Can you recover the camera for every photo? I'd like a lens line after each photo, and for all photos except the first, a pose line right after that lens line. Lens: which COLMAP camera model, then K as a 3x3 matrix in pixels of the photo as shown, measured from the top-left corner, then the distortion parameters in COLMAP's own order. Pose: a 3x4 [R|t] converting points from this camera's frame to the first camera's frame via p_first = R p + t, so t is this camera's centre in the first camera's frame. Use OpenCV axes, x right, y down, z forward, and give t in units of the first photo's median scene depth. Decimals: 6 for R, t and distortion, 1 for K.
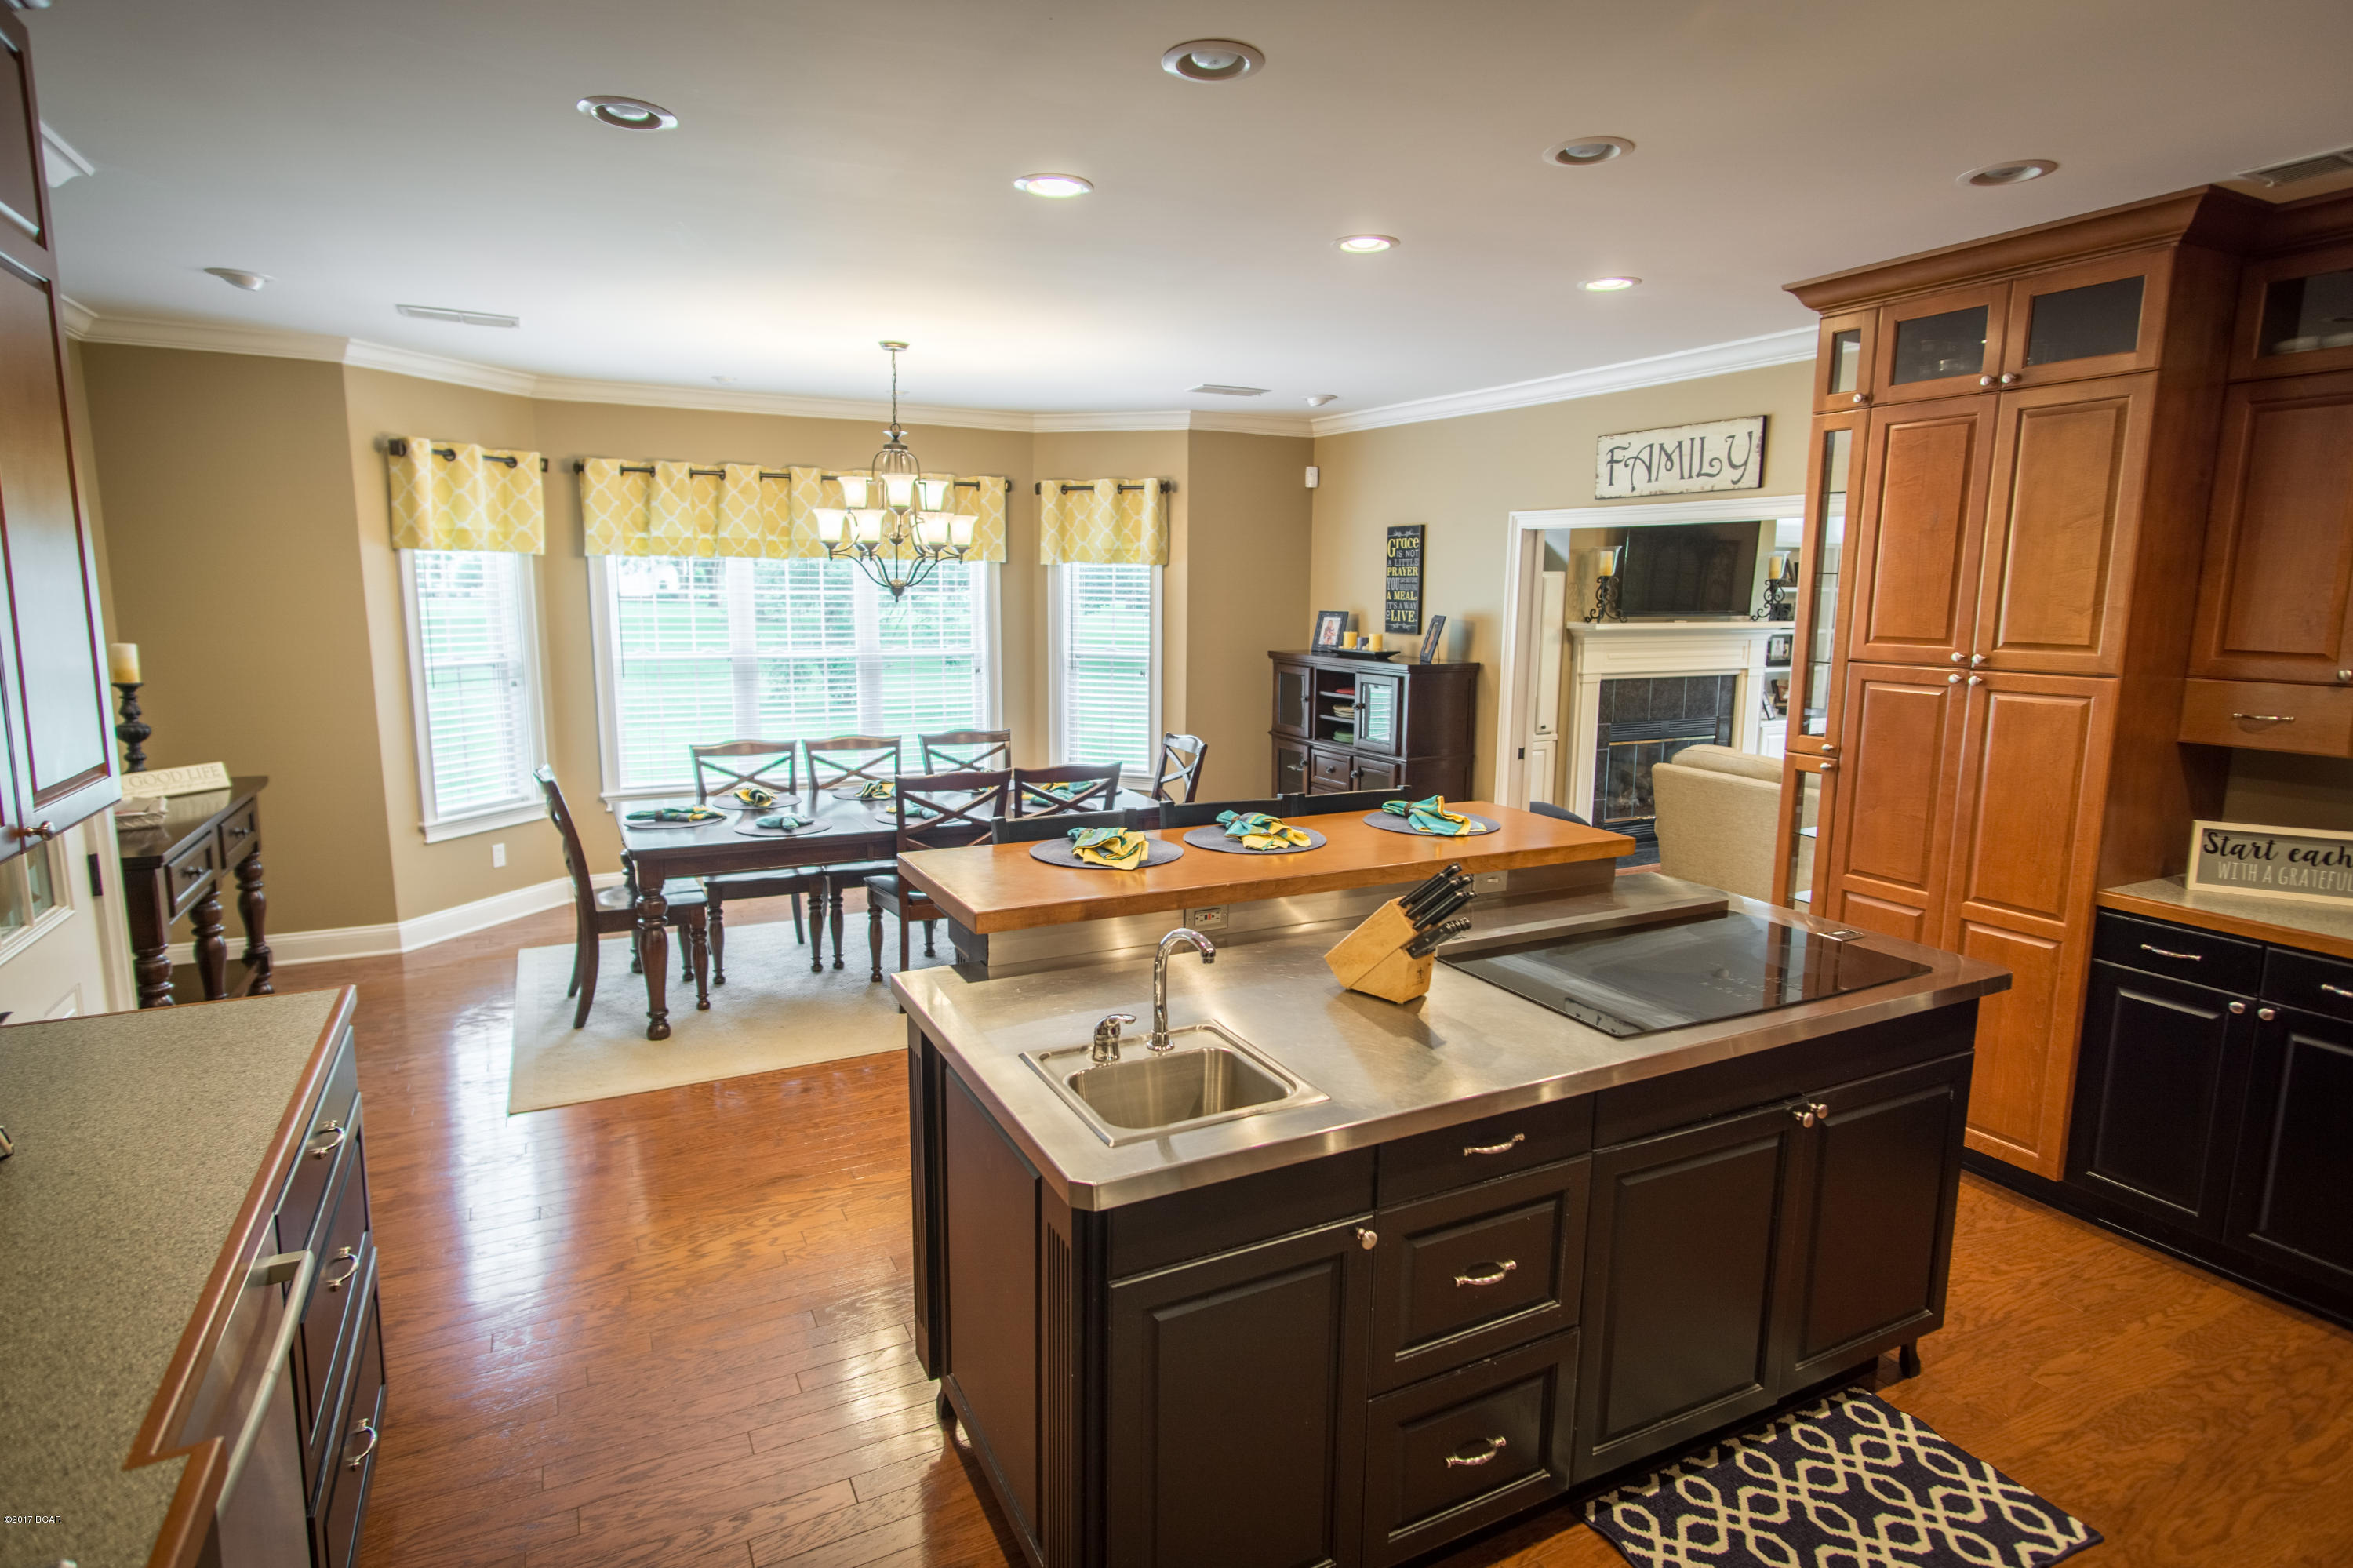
lens RADIAL K [[1242.0, 0, 1178.6], [0, 1242.0, 781.0], [0, 0, 1]] dist [0.001779, -0.000081]
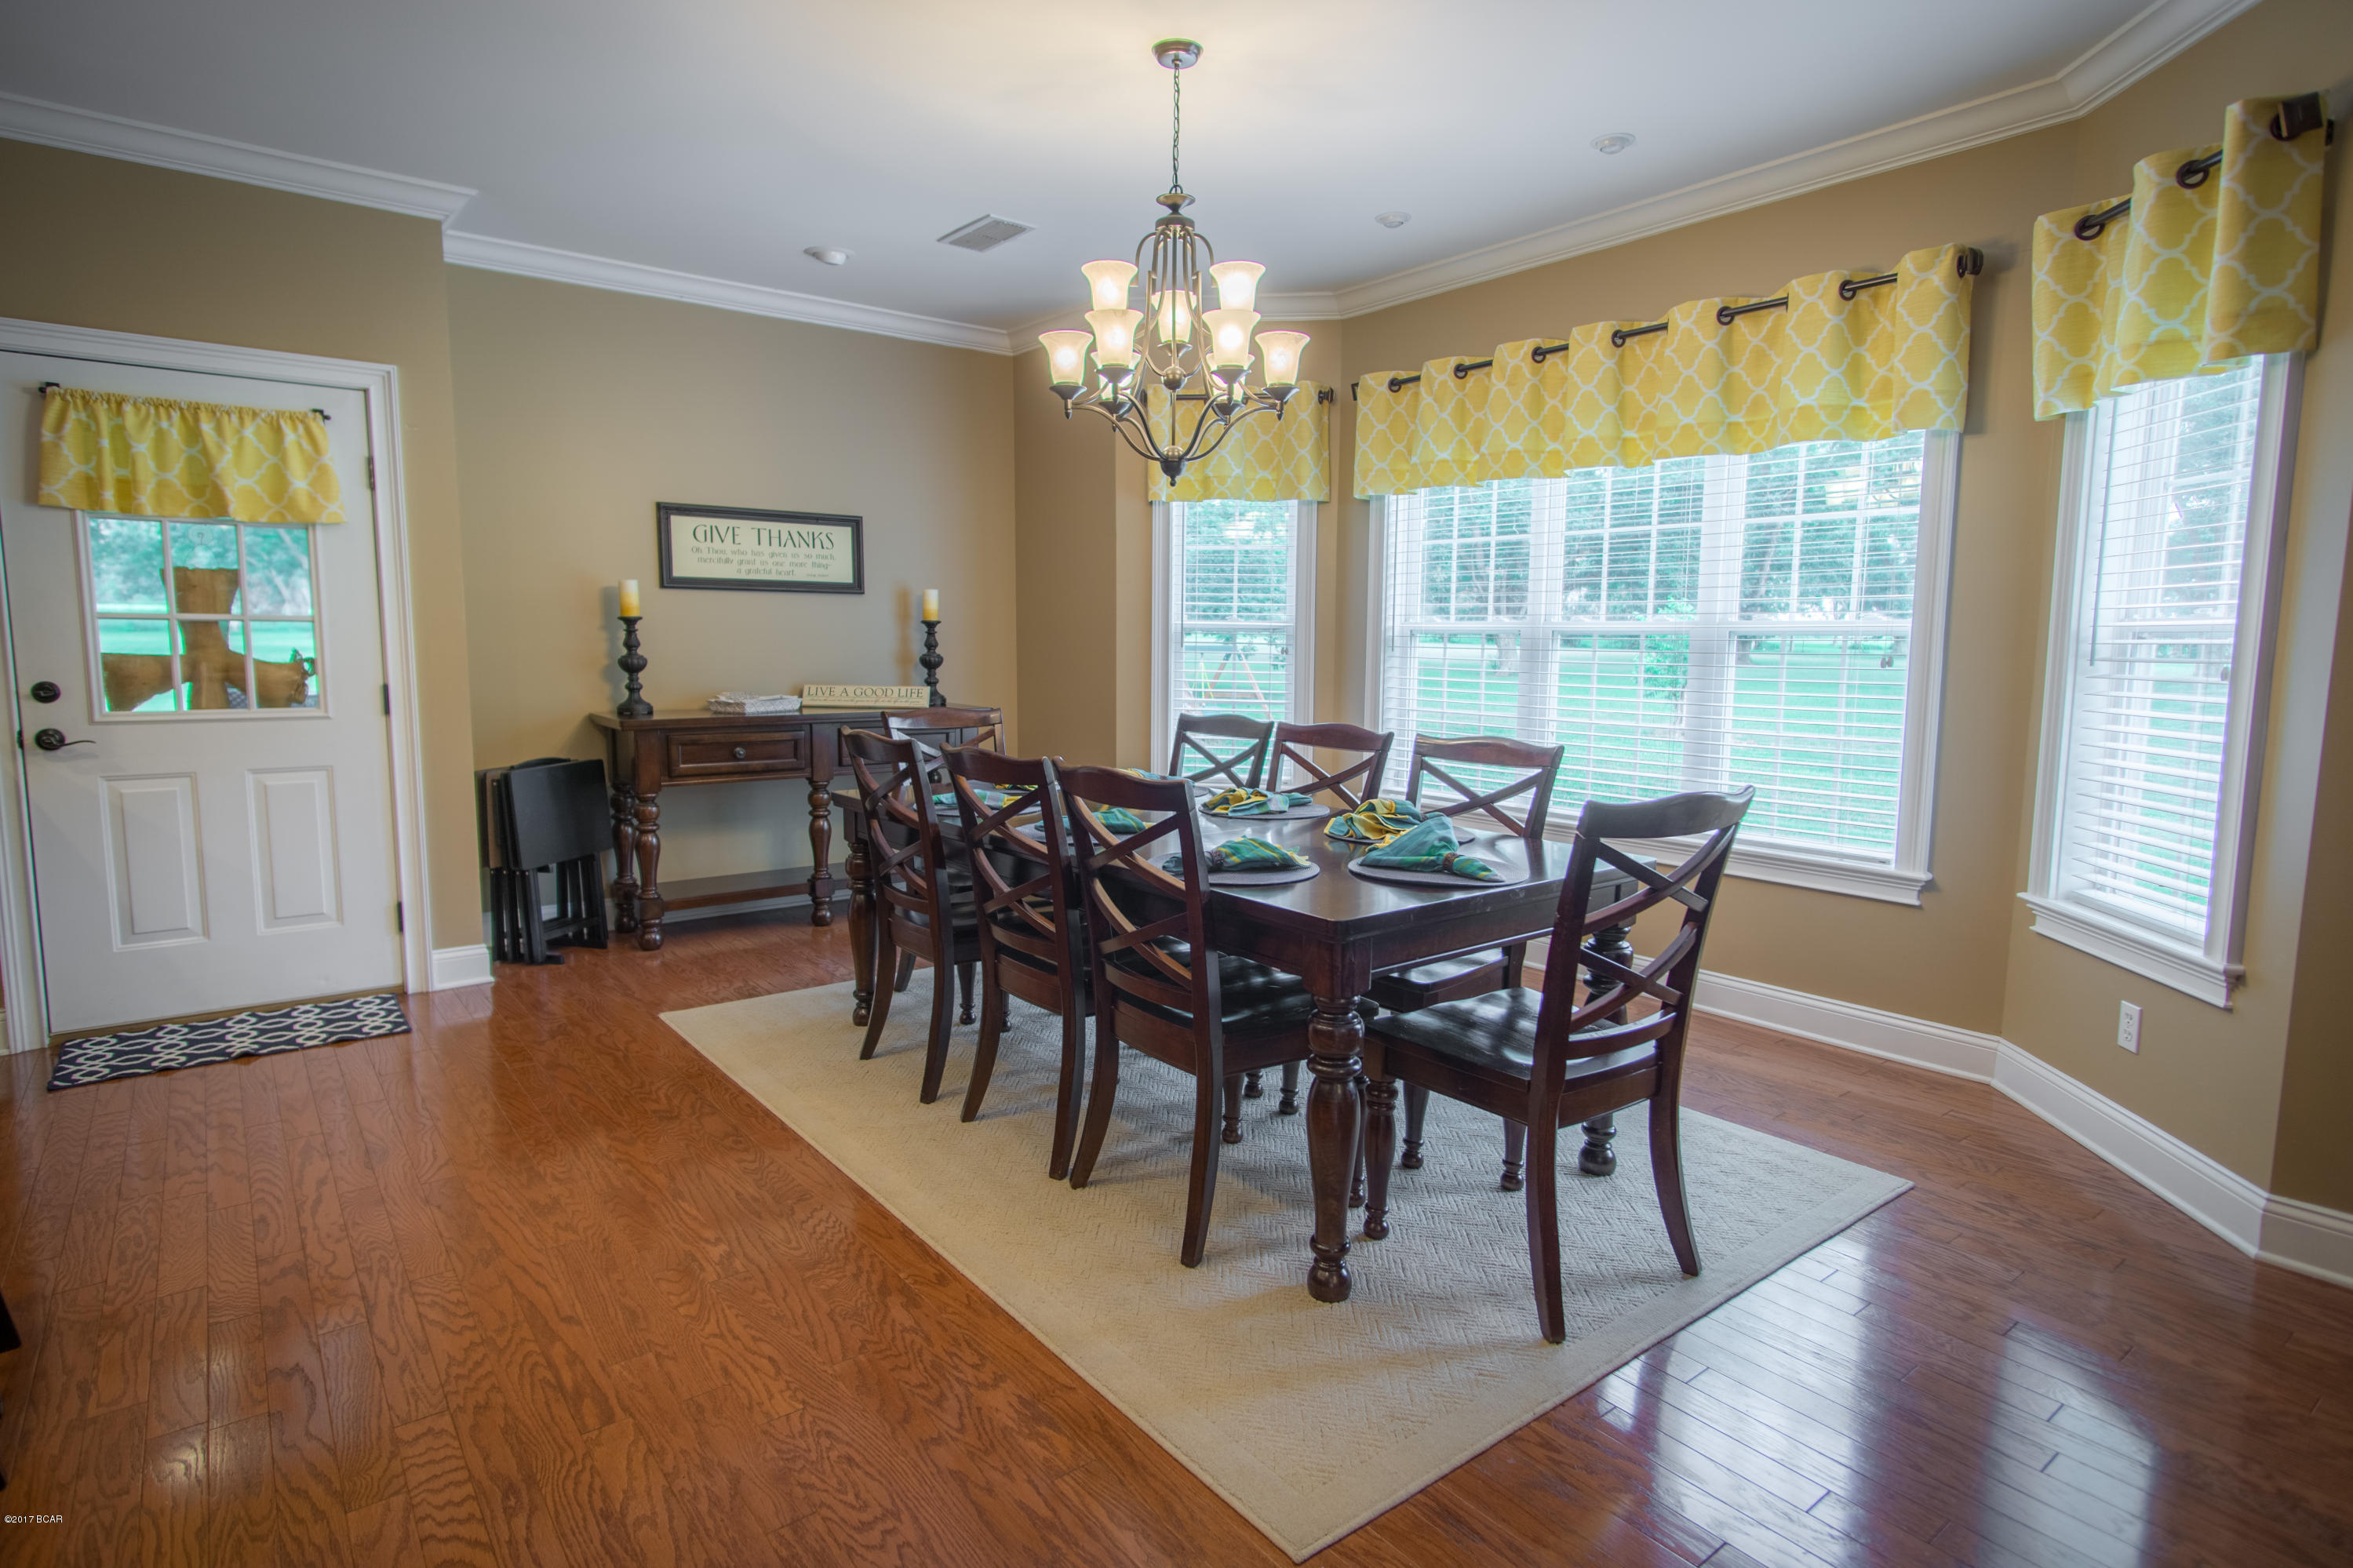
lens RADIAL K [[1241.8, 0, 1185.1], [0, 1241.8, 781.3], [0, 0, 1]] dist [0.001779, -0.000081]
pose [[0.193557, 0.104715, -0.975485, 0.326744], [-0.160976, 0.984202, 0.073710, -0.040007], [0.967792, 0.142763, 0.207356, 0.759775]]
